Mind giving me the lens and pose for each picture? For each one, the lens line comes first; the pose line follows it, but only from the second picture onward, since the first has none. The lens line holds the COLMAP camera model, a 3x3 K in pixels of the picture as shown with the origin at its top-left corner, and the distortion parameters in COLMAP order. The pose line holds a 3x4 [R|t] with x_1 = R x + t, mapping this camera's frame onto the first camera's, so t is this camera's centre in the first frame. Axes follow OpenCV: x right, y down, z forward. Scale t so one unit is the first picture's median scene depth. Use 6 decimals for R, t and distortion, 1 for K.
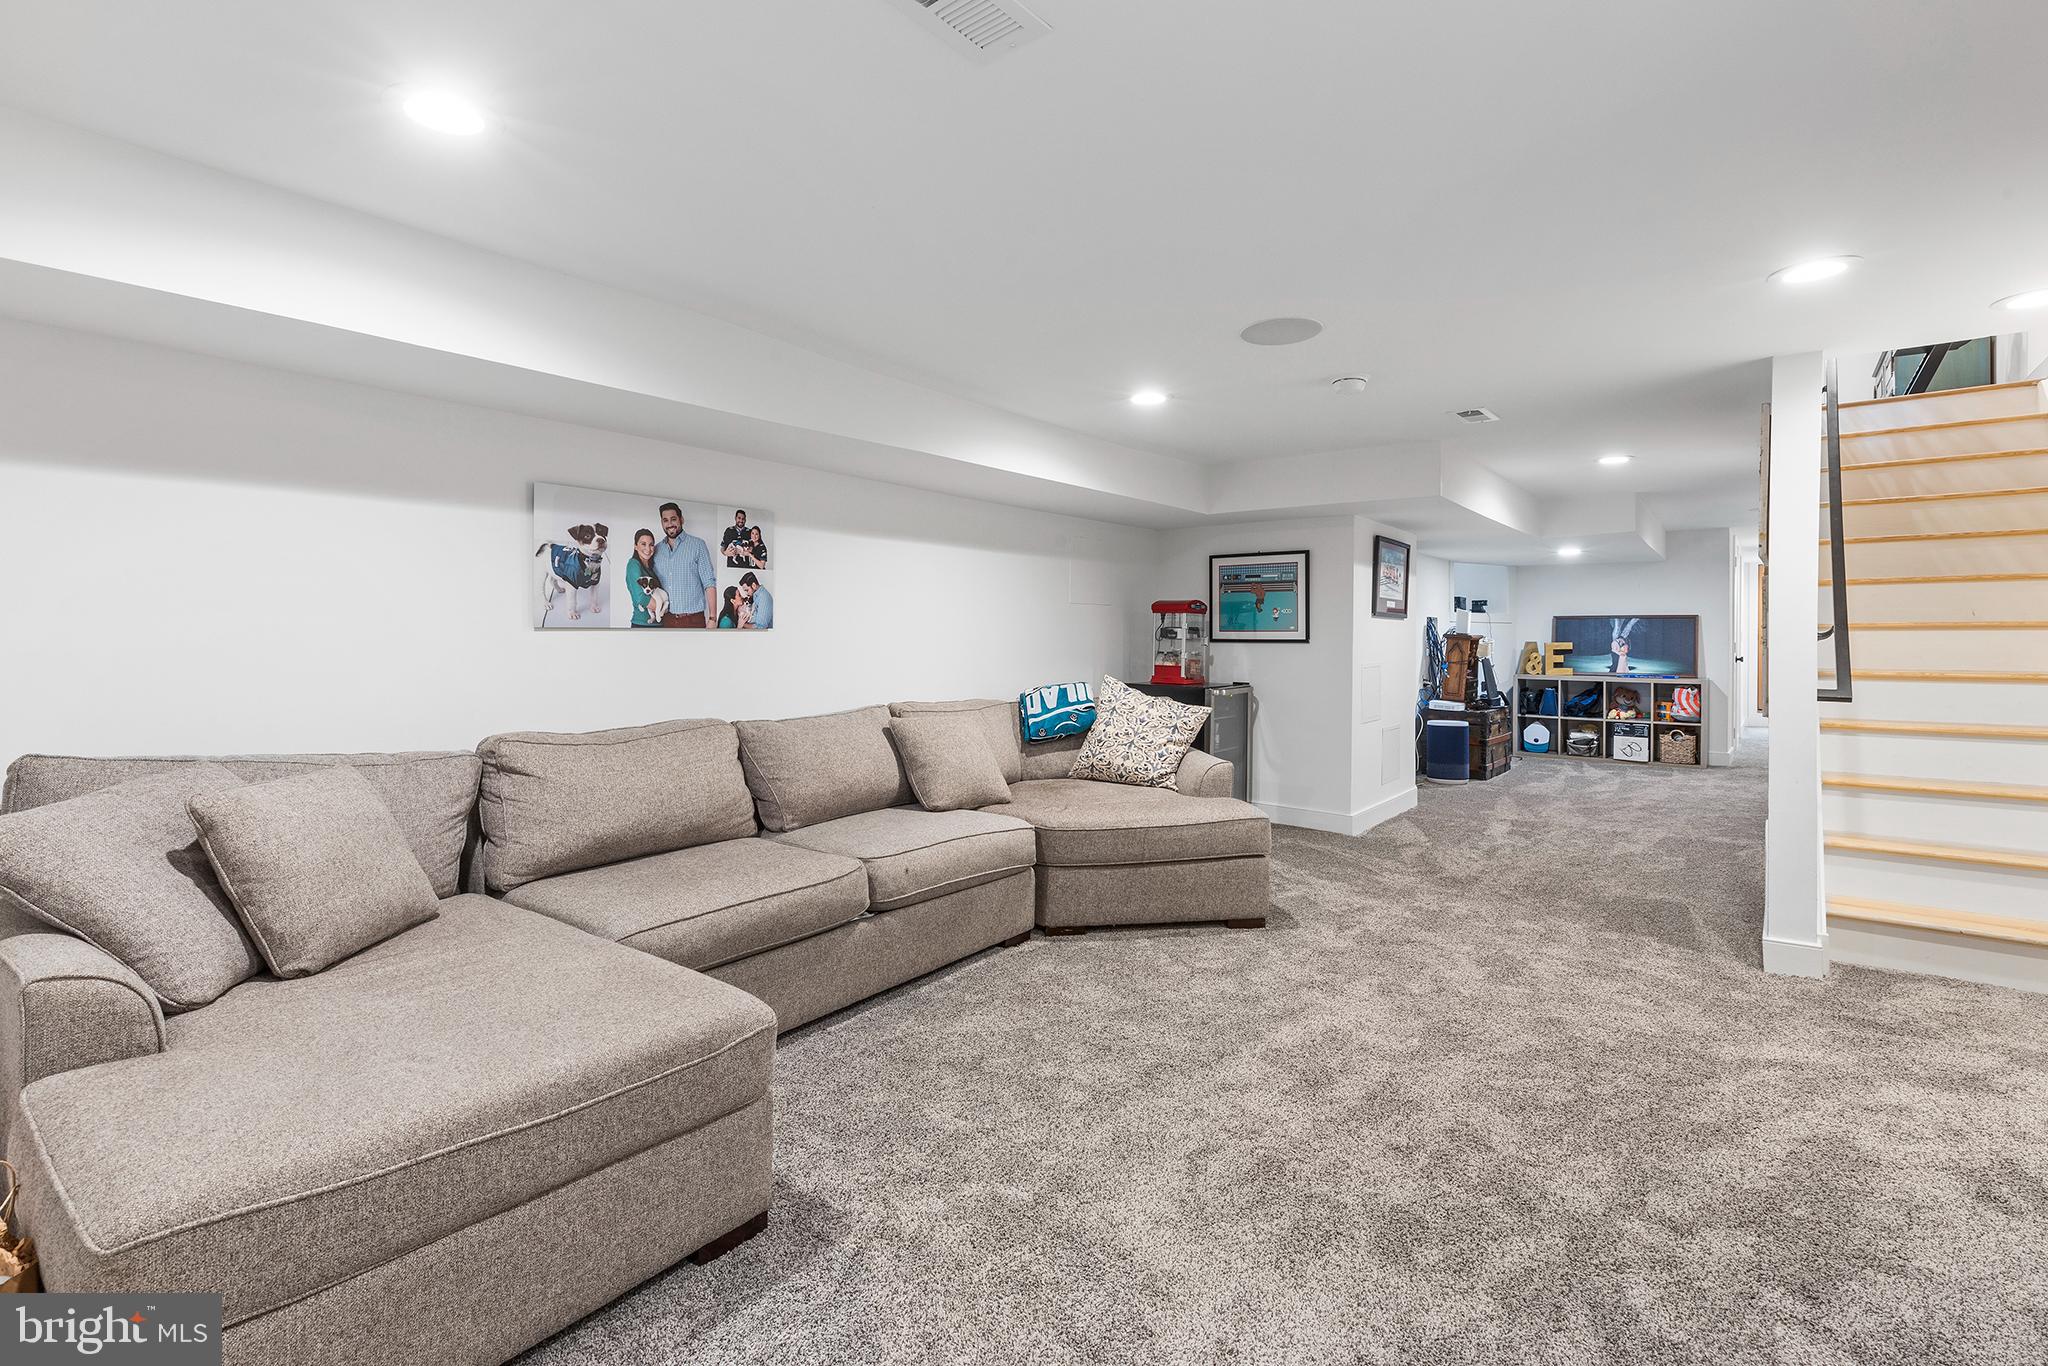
lens RADIAL K [[933.4, 0, 1025.7], [0, 933.4, 672.0], [0, 0, 1]] dist [-0.001996, -0.000010]
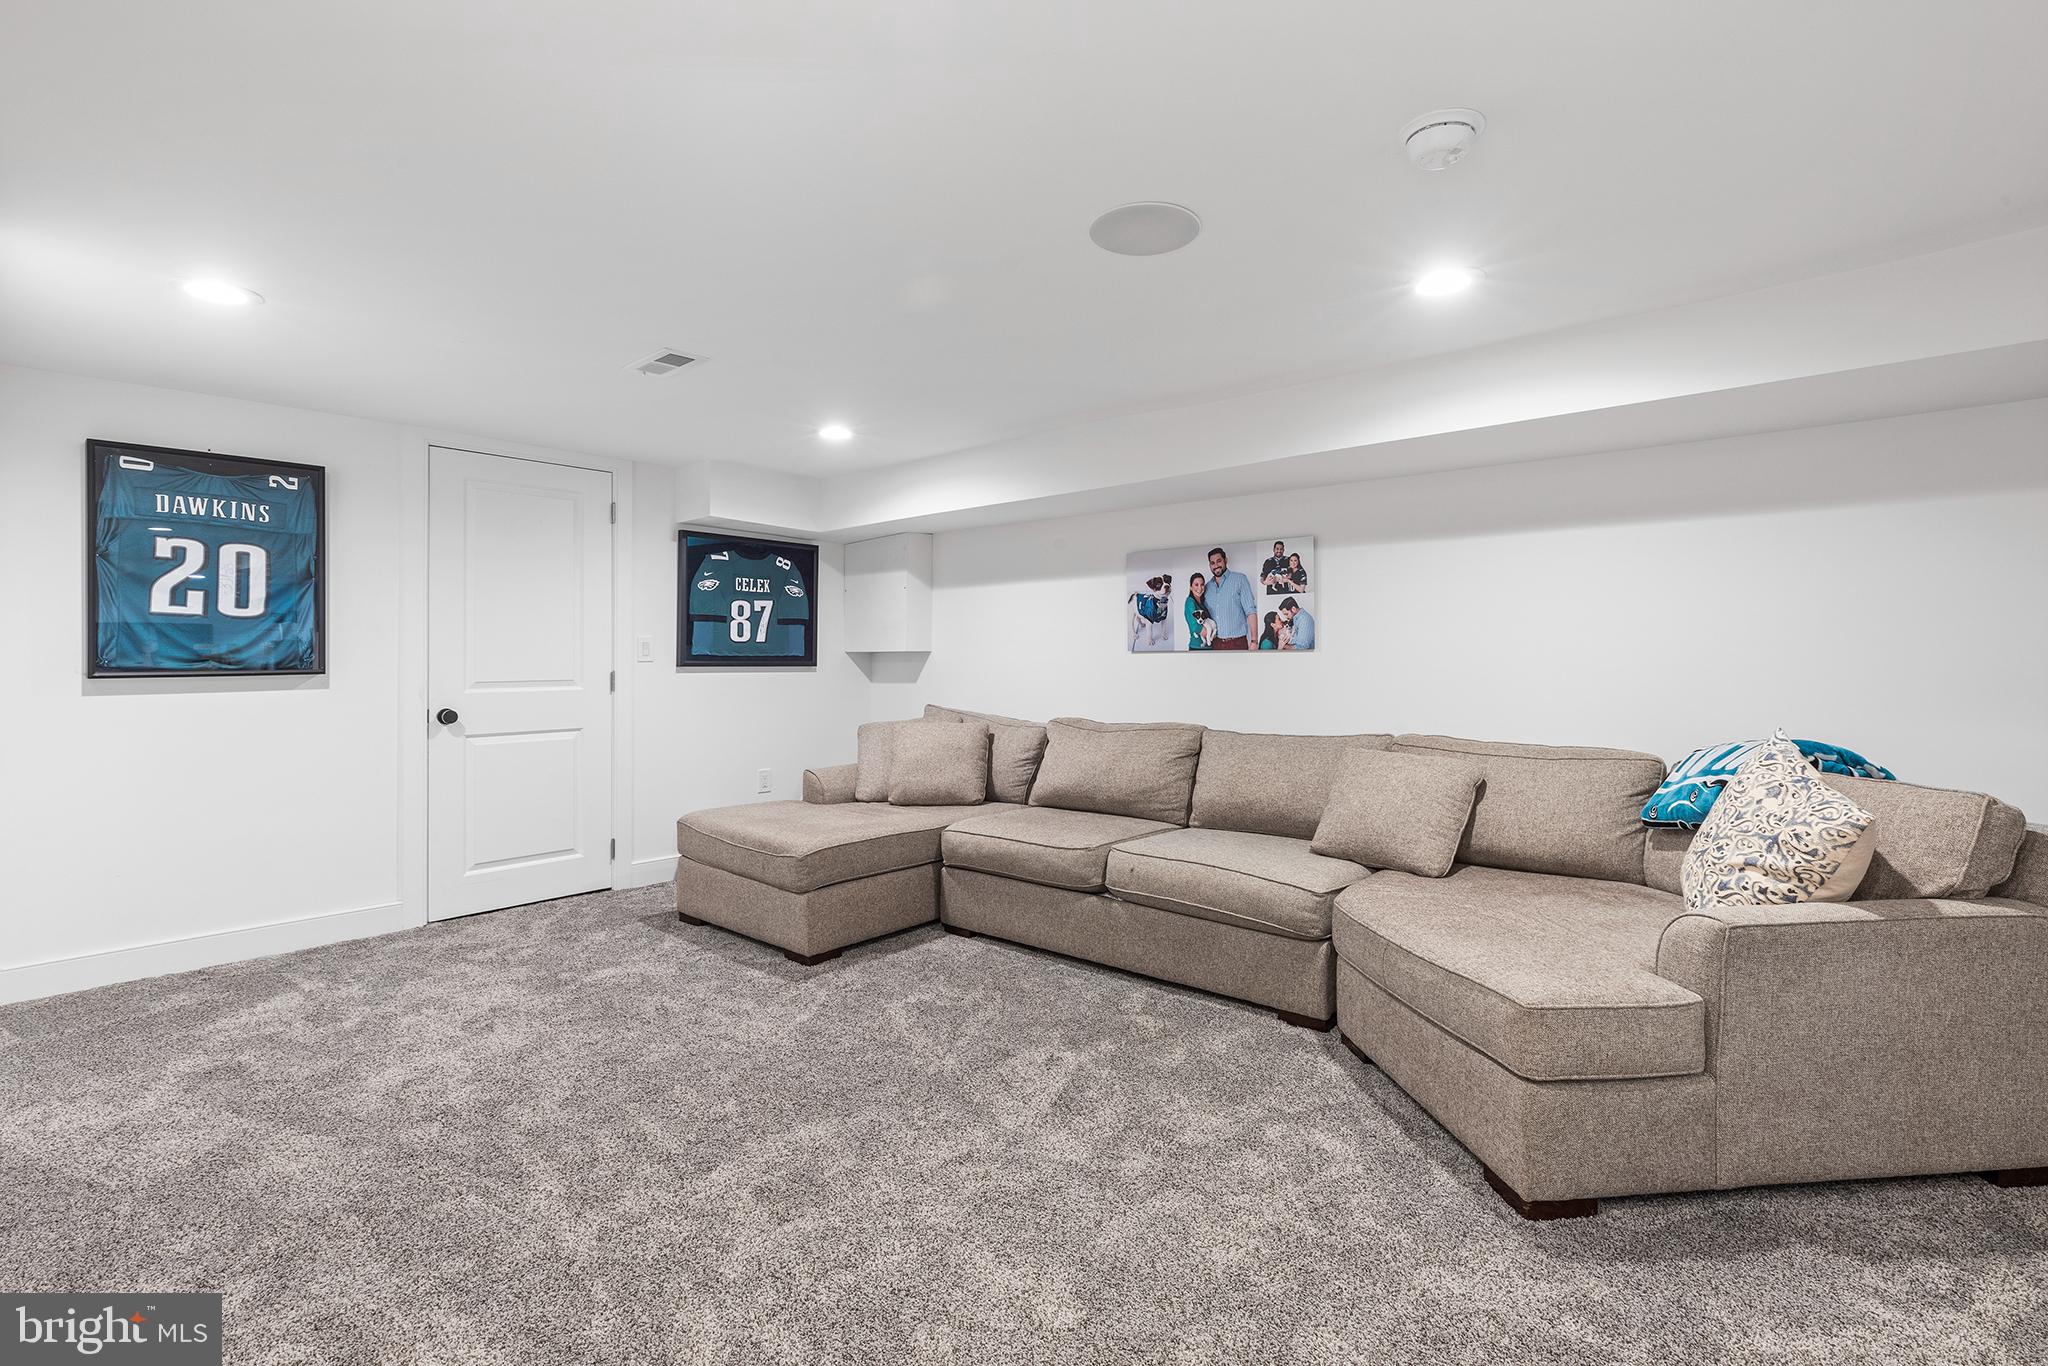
lens RADIAL K [[933.4, 0, 1022.9], [0, 933.4, 672.3], [0, 0, 1]] dist [-0.001996, -0.000010]
pose [[-0.053784, 0.013458, -0.998462, 0.858480], [-0.036172, 0.999227, 0.015417, -0.027978], [0.997897, 0.036946, -0.053255, 0.814905]]
